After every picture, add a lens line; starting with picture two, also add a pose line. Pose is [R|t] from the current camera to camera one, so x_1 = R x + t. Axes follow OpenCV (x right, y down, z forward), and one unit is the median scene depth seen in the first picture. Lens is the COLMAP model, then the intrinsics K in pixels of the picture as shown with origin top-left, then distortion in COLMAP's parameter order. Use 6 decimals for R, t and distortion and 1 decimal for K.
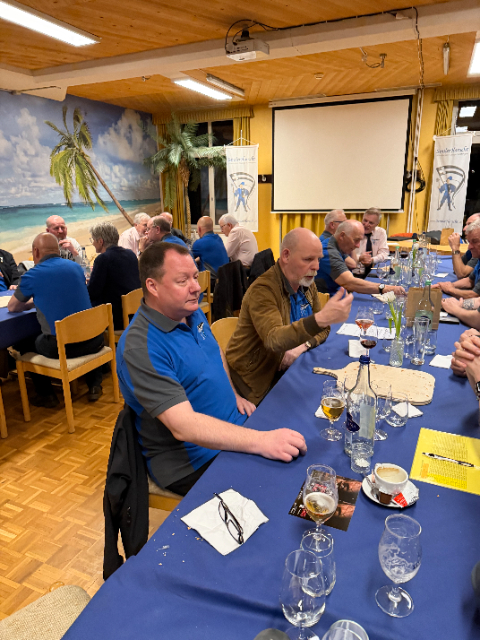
lens RADIAL K [[458.2, 0, 234.6], [0, 458.2, 329.0], [0, 0, 1]] dist [0.031269, -0.037393]
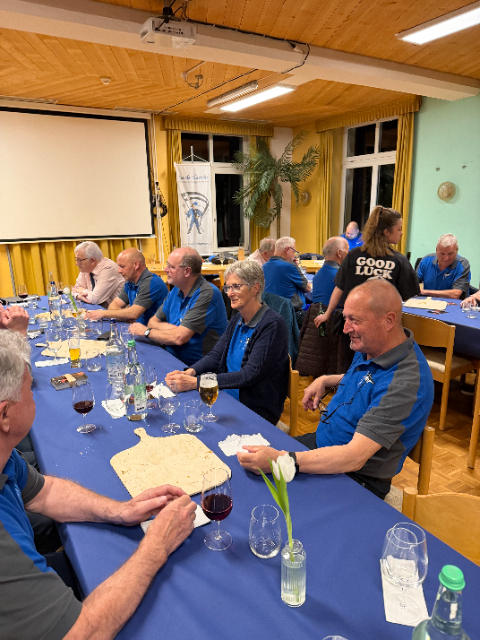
lens RADIAL K [[458.2, 0, 238.5], [0, 458.2, 335.6], [0, 0, 1]] dist [0.031269, -0.037393]
pose [[0.581442, -0.205952, 0.787089, -0.360692], [0.235812, 0.968563, 0.079237, -0.086178], [-0.778664, 0.139533, 0.611729, 0.294751]]
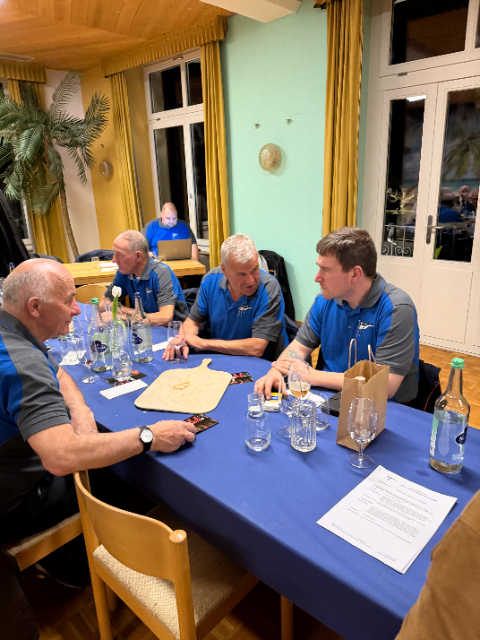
lens RADIAL K [[458.2, 0, 243.4], [0, 458.2, 323.4], [0, 0, 1]] dist [0.031269, -0.037393]
pose [[0.341365, -0.276807, 0.898247, -0.054775], [0.293879, 0.939173, 0.177735, -0.097835], [-0.892807, 0.203303, 0.401949, 0.307737]]
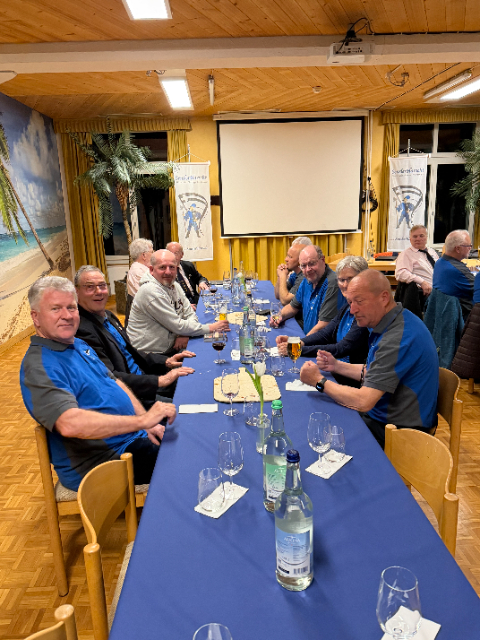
lens RADIAL K [[494.0, 0, 238.3], [0, 494.0, 326.7], [0, 0, 1]] dist [0.050608, -0.070890]
pose [[0.895628, -0.117163, 0.429095, -0.364340], [0.145898, 0.988696, -0.034564, -0.055558], [-0.420195, 0.093561, 0.902598, 0.172452]]
